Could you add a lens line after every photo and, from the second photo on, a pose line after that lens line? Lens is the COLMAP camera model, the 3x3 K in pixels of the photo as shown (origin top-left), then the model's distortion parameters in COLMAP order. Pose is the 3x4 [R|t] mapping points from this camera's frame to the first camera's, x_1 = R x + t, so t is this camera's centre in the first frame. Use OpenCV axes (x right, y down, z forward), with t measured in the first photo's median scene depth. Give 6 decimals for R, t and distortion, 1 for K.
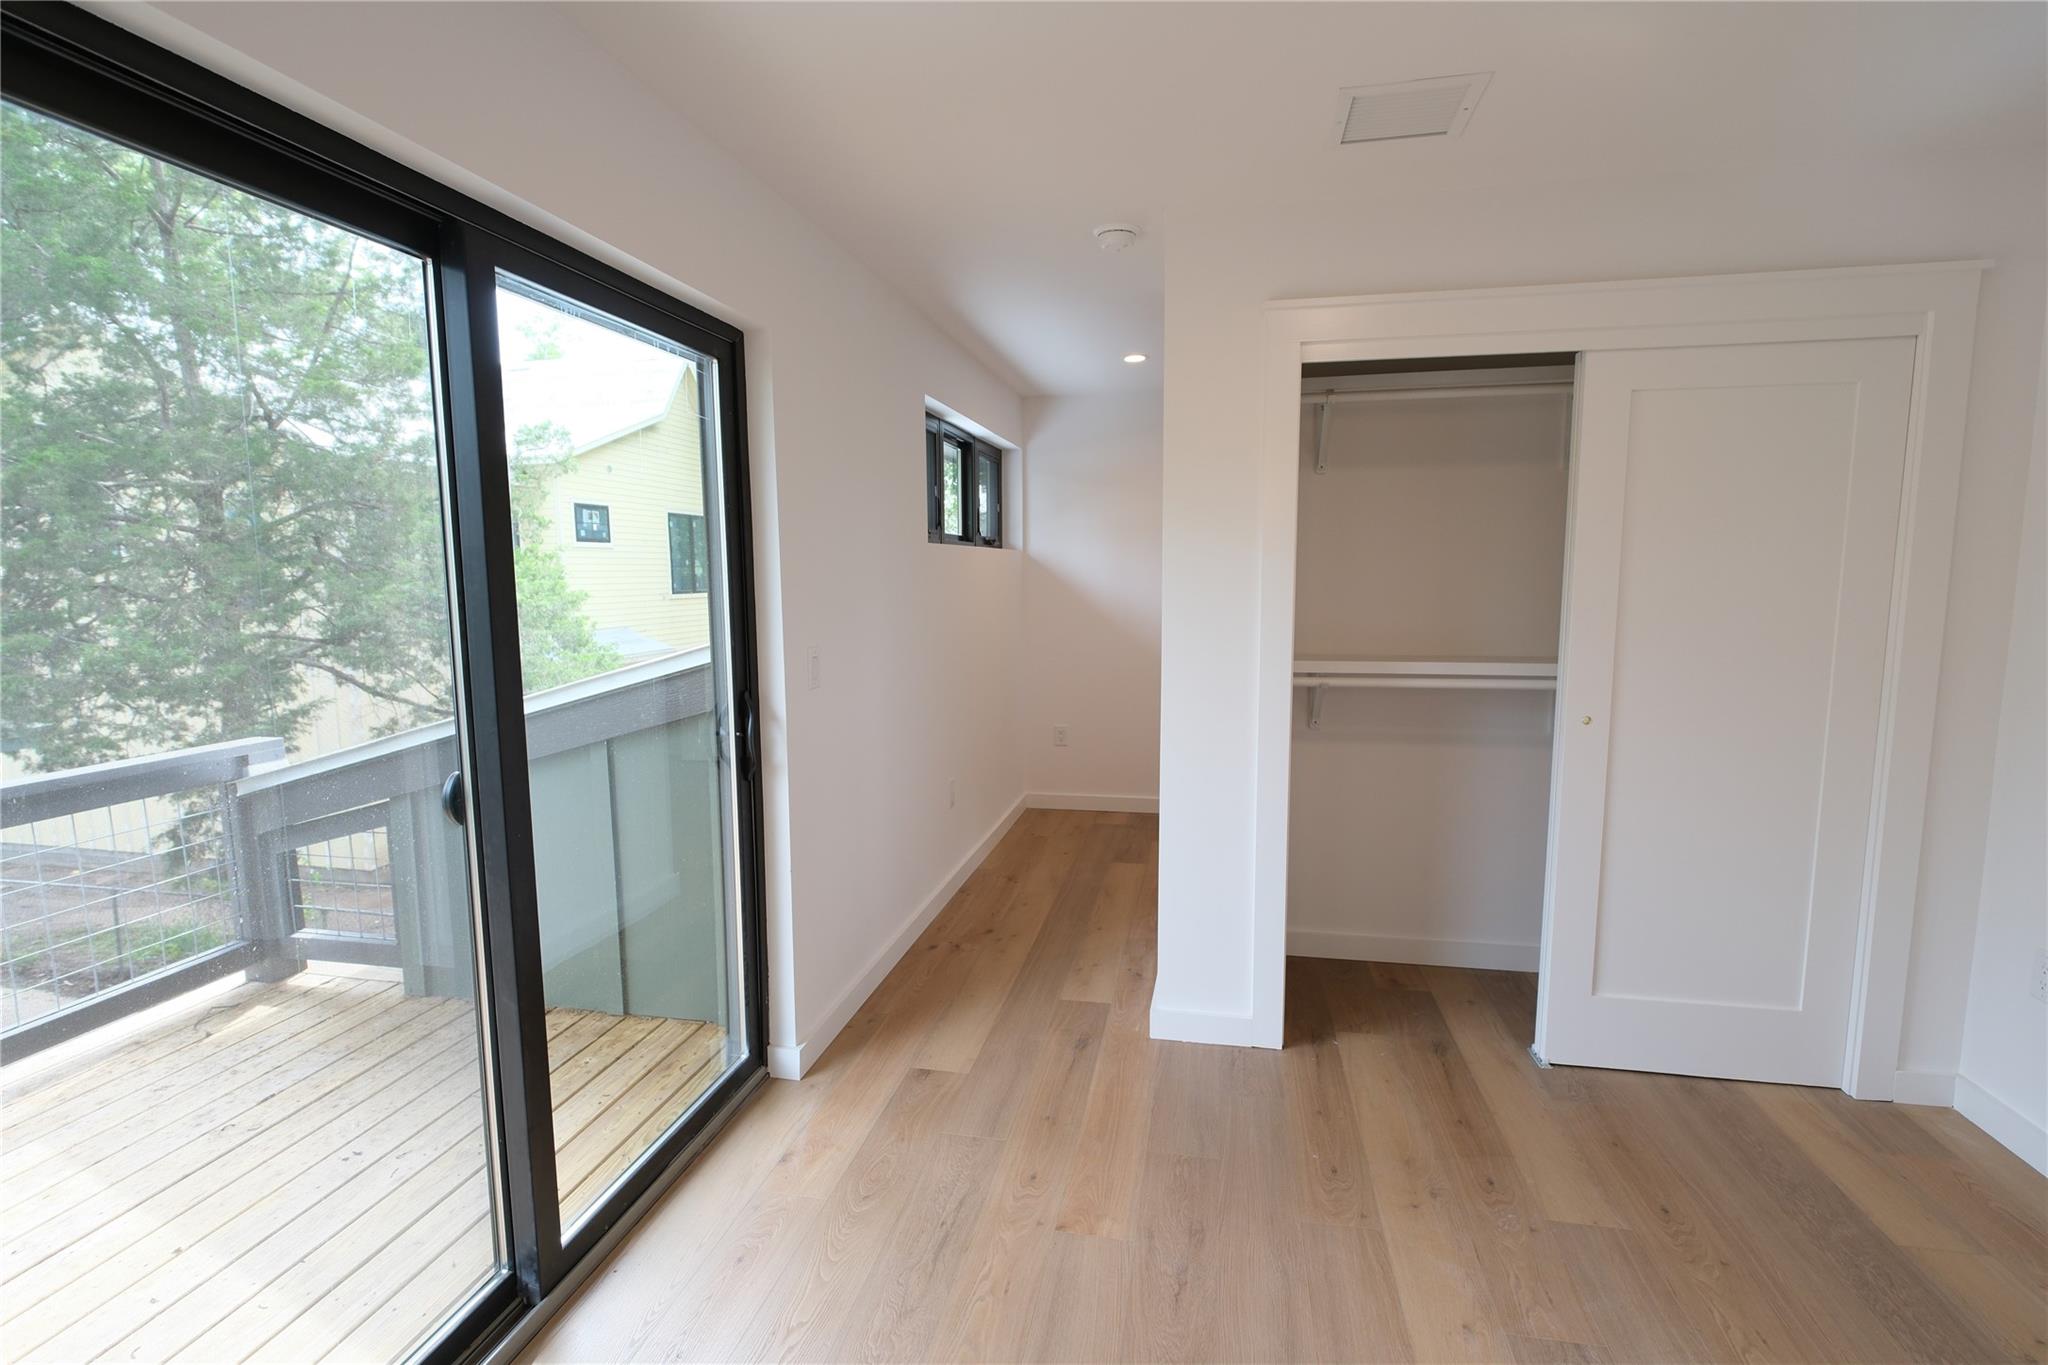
lens RADIAL K [[941.9, 0, 1031.4], [0, 941.9, 688.8], [0, 0, 1]] dist [-0.004338, -0.001388]
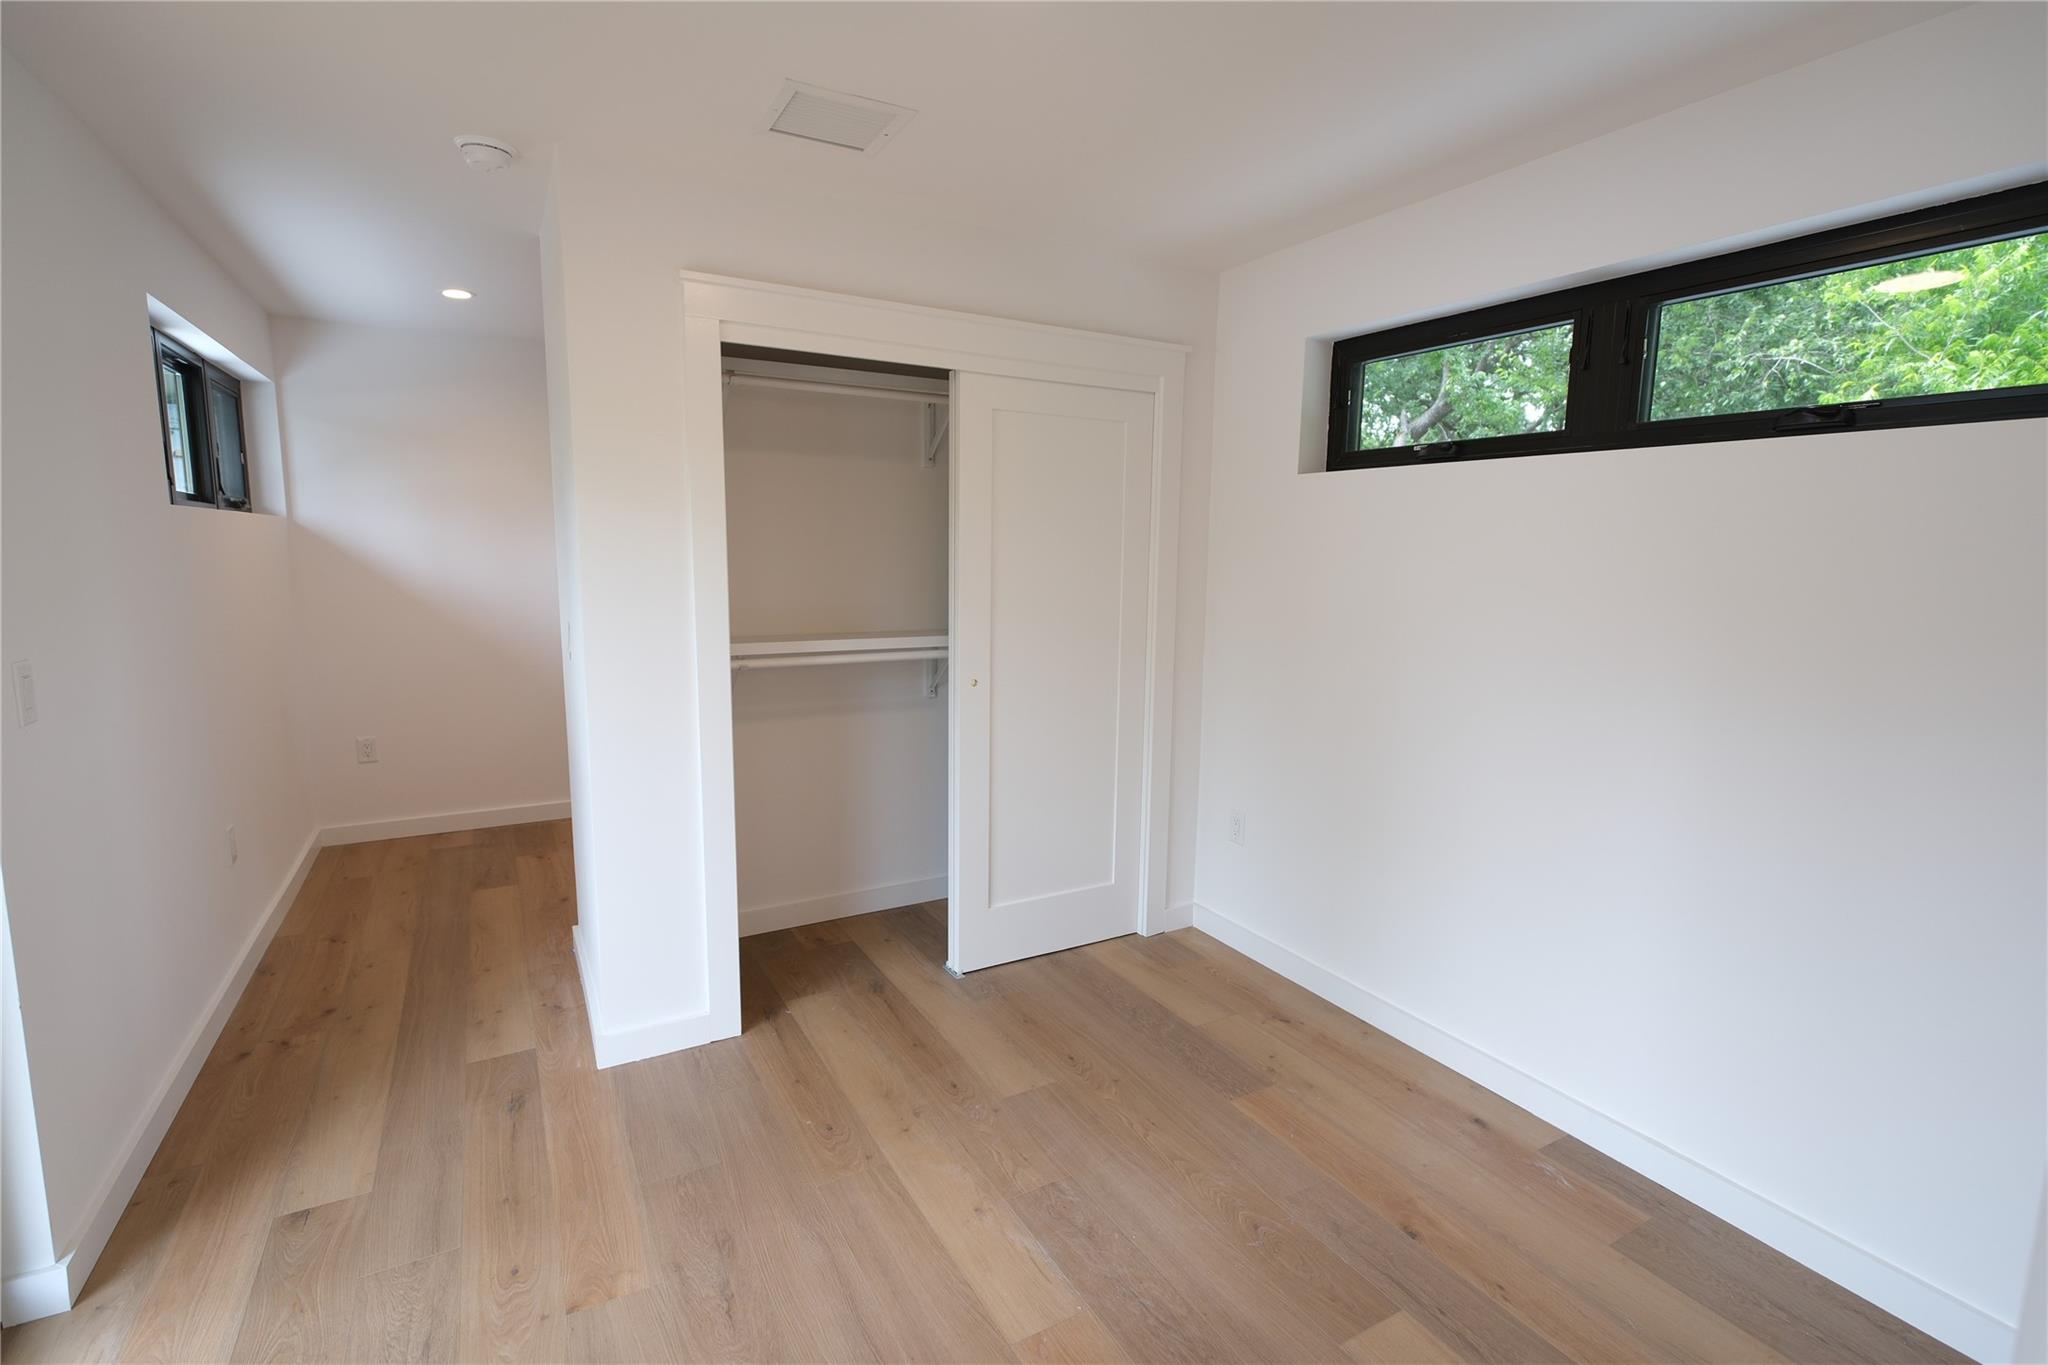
lens RADIAL K [[941.9, 0, 1037.4], [0, 941.9, 684.2], [0, 0, 1]] dist [-0.004338, -0.001388]
pose [[0.749226, -0.077967, 0.657710, -0.128256], [0.064239, 0.996919, 0.045001, -0.011279], [-0.659192, 0.008534, 0.751926, 0.043785]]
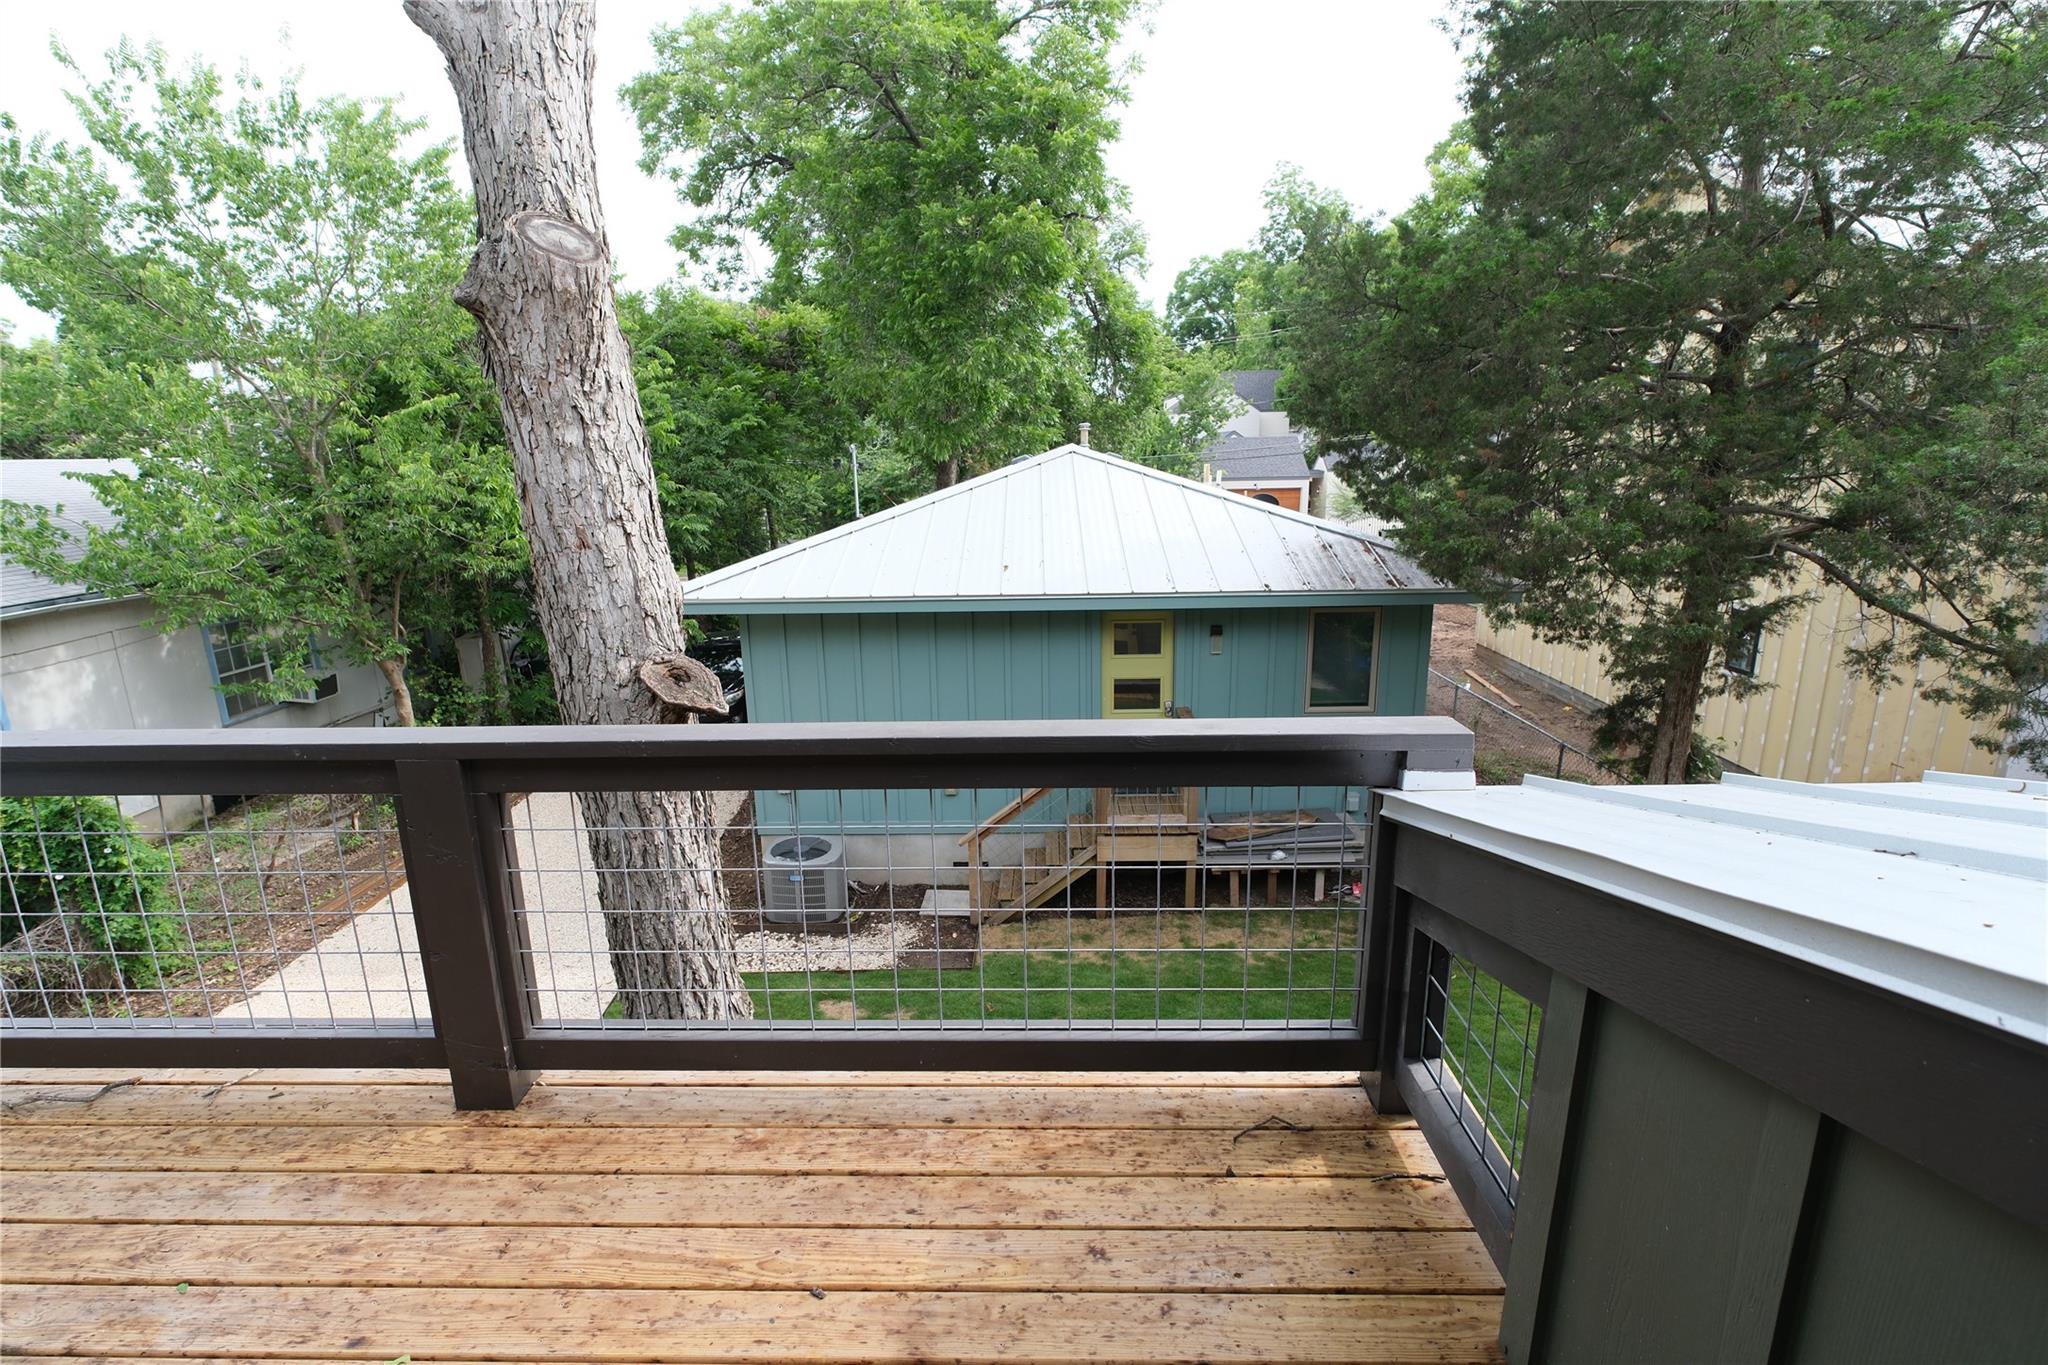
lens RADIAL K [[941.9, 0, 1032.9], [0, 941.9, 679.0], [0, 0, 1]] dist [-0.004338, -0.001388]
pose [[0.184463, 0.237333, -0.953754, -0.418702], [-0.108117, 0.969417, 0.220320, -0.089492], [0.976875, 0.062477, 0.204481, 0.801958]]
